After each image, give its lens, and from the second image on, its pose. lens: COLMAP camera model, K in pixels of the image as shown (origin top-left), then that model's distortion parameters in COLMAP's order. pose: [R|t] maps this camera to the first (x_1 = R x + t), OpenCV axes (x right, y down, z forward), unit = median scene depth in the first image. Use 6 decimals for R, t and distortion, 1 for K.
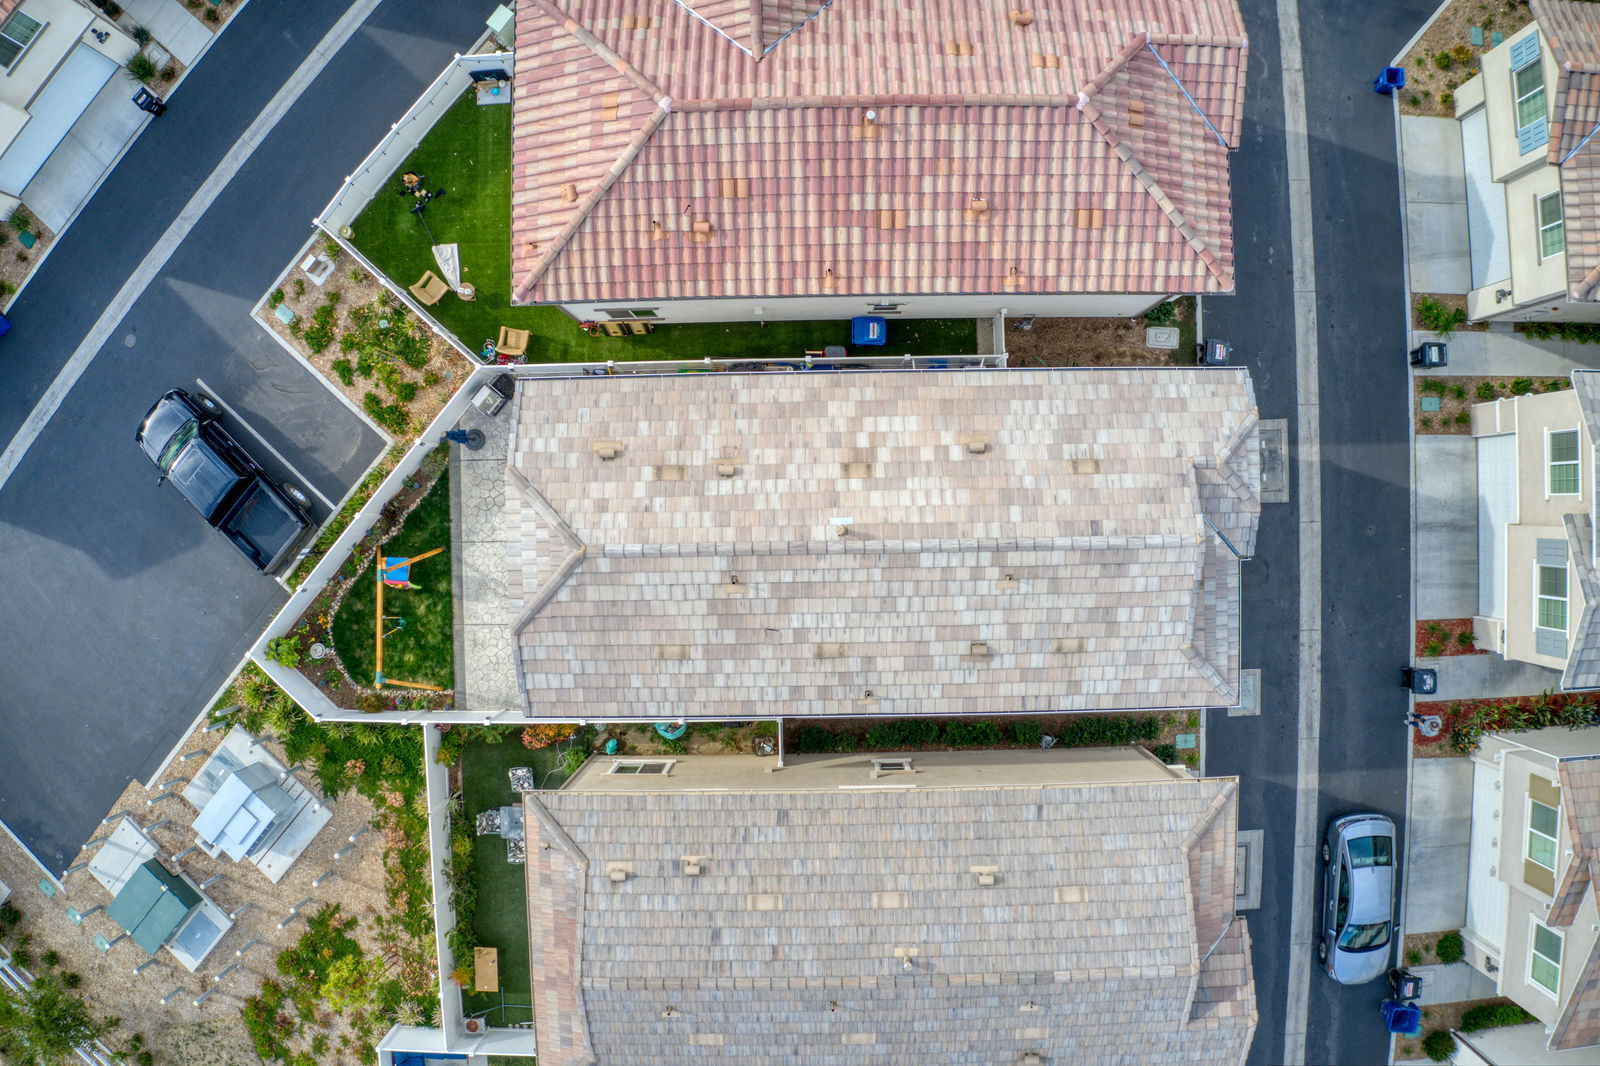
lens RADIAL K [[1294.6, 0, 795.8], [0, 1294.6, 534.3], [0, 0, 1]] dist [-0.004581, -0.001011]
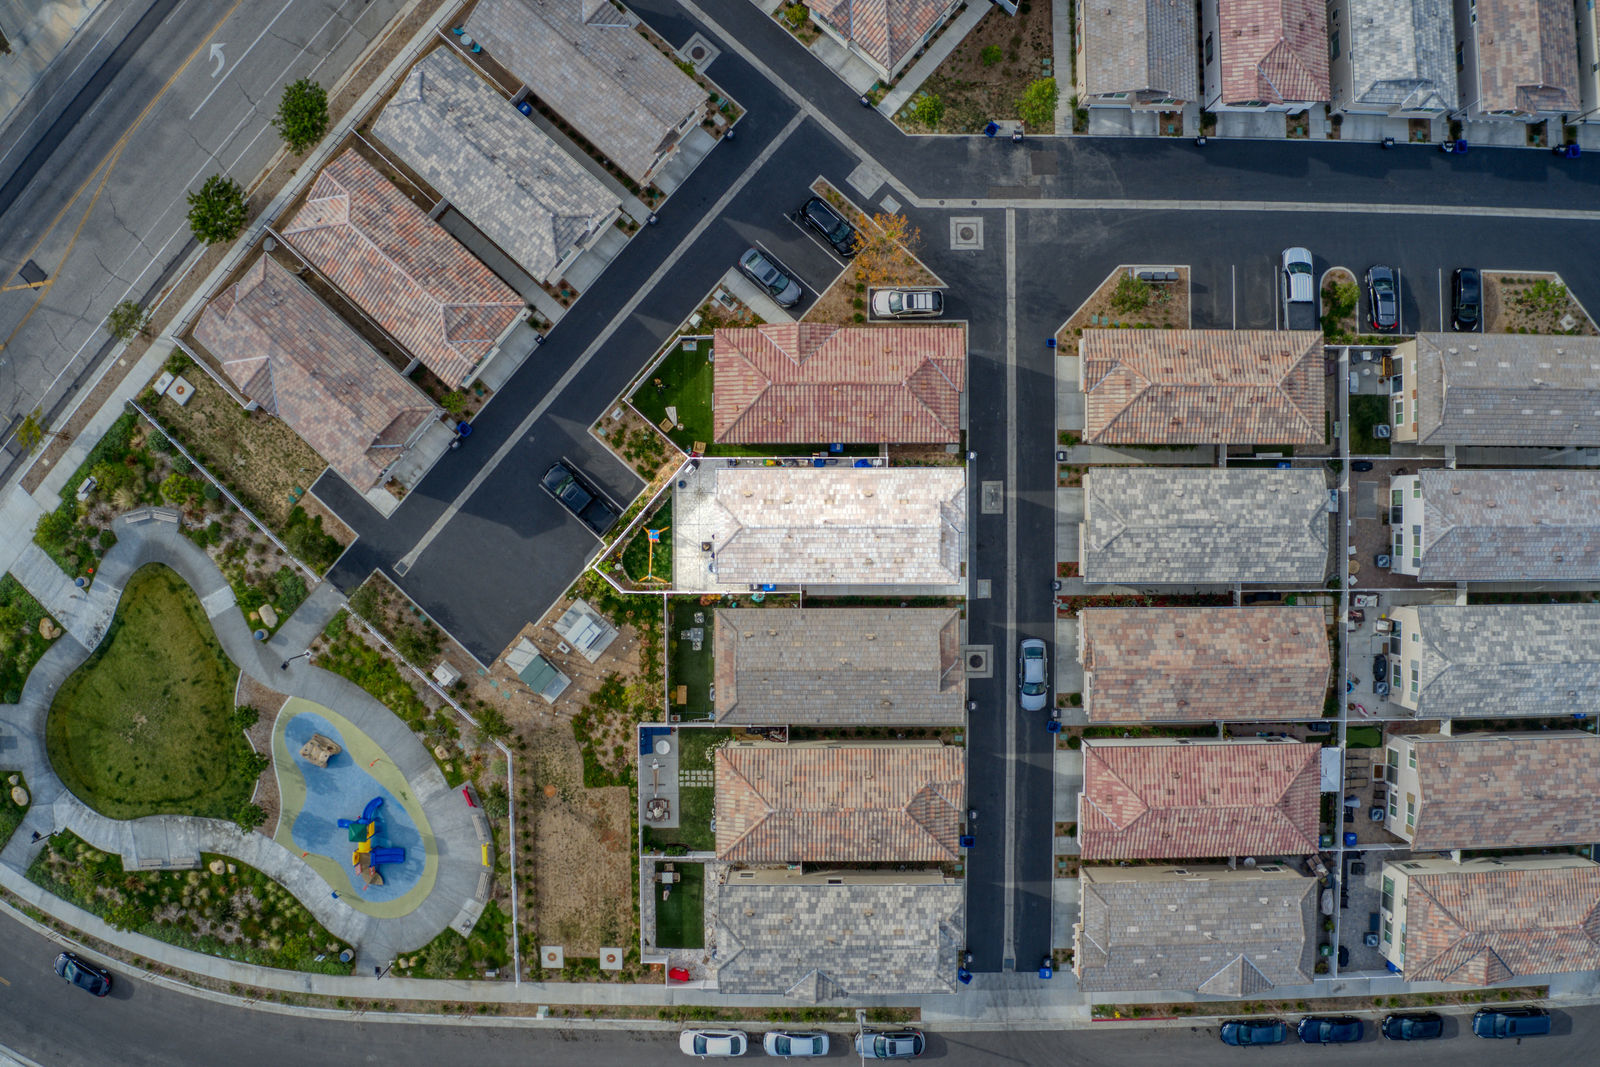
lens RADIAL K [[1294.6, 0, 802.8], [0, 1294.6, 531.3], [0, 0, 1]] dist [-0.004581, -0.001011]
pose [[0.999864, 0.014943, 0.006961, -0.026589], [-0.014933, 0.999887, -0.001451, 0.018911], [-0.006982, 0.001347, 0.999975, -1.512822]]
